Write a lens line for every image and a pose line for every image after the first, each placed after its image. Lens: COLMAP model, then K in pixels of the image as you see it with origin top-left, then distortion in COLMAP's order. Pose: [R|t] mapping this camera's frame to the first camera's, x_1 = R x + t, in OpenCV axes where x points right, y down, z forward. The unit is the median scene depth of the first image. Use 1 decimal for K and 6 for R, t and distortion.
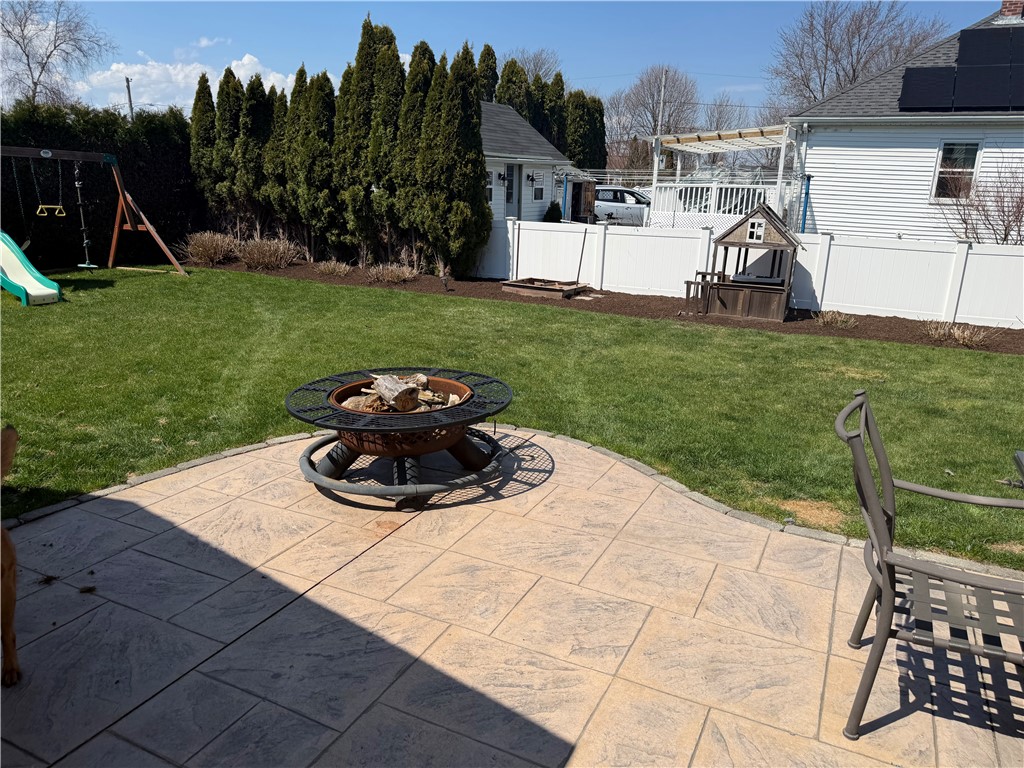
lens RADIAL K [[724.0, 0, 515.1], [0, 724.0, 385.6], [0, 0, 1]] dist [0.055515, -0.068582]
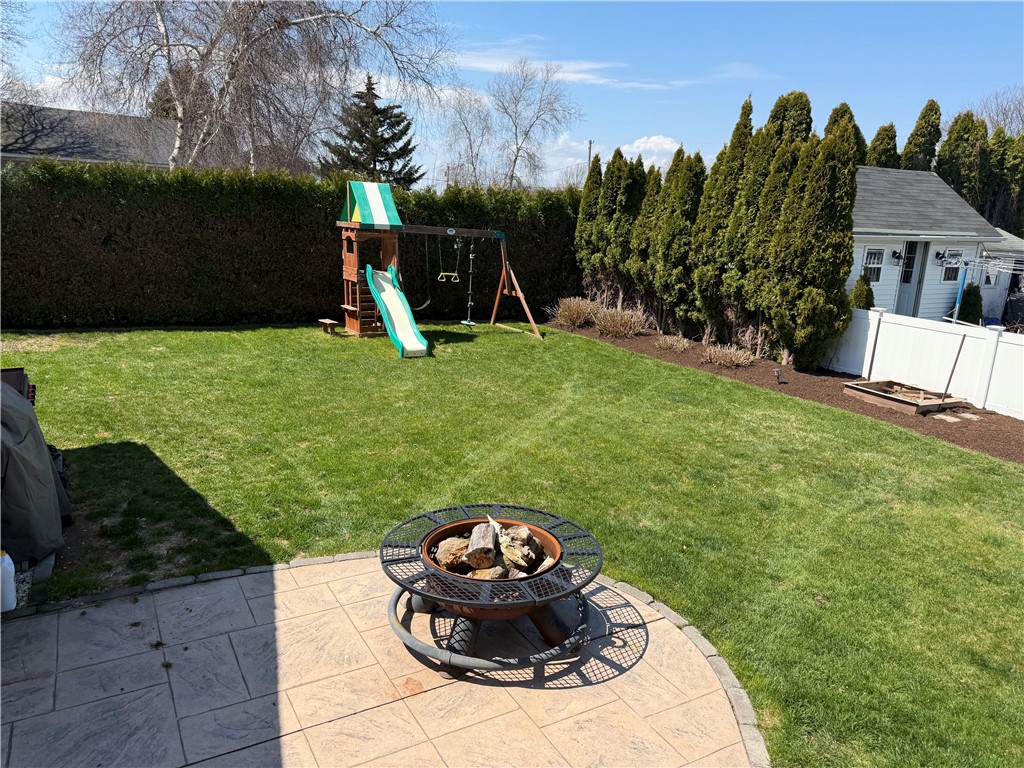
lens RADIAL K [[724.0, 0, 516.9], [0, 724.0, 382.9], [0, 0, 1]] dist [0.055515, -0.068582]
pose [[0.835545, 0.140893, -0.531049, 0.111710], [-0.172275, 0.985001, -0.009724, -0.062542], [0.521714, 0.099611, 0.847285, 0.044728]]
